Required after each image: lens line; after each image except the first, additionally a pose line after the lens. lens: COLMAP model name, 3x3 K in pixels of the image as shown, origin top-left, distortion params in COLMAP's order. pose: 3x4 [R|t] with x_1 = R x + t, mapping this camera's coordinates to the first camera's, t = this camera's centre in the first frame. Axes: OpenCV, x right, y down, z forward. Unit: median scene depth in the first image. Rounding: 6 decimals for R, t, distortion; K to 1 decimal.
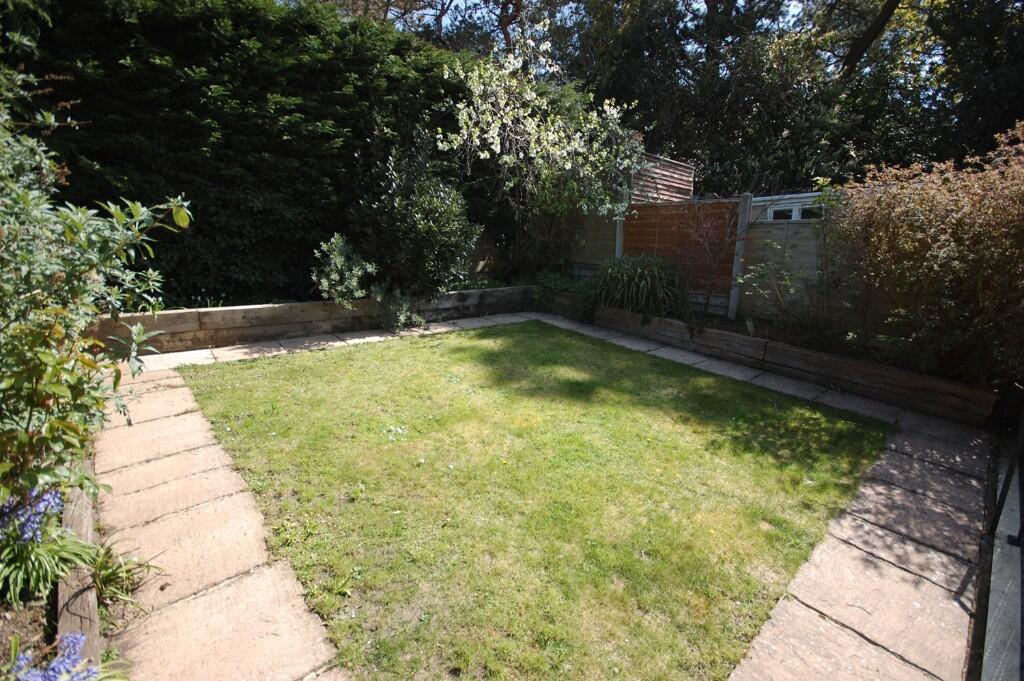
lens RADIAL K [[451.4, 0, 513.1], [0, 451.4, 342.2], [0, 0, 1]] dist [-0.008607, -0.001875]
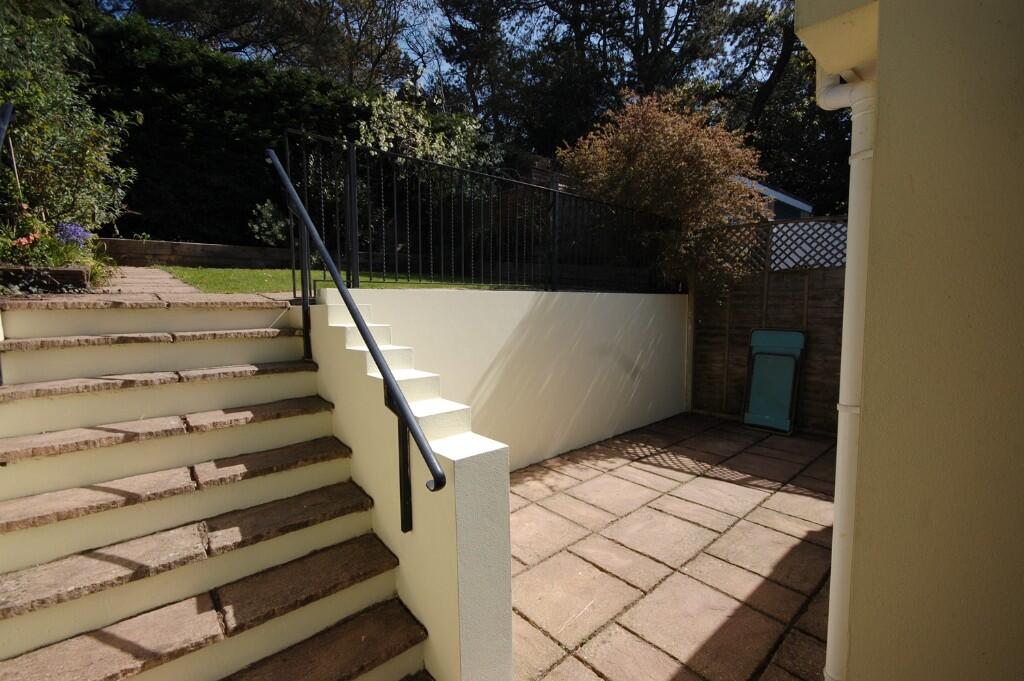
lens RADIAL K [[451.4, 0, 514.2], [0, 451.4, 340.3], [0, 0, 1]] dist [-0.008607, -0.001875]
pose [[0.999762, -0.012885, -0.017612, 0.477283], [0.010859, 0.993798, -0.110670, 0.424373], [0.018929, 0.110453, 0.993701, -0.456517]]
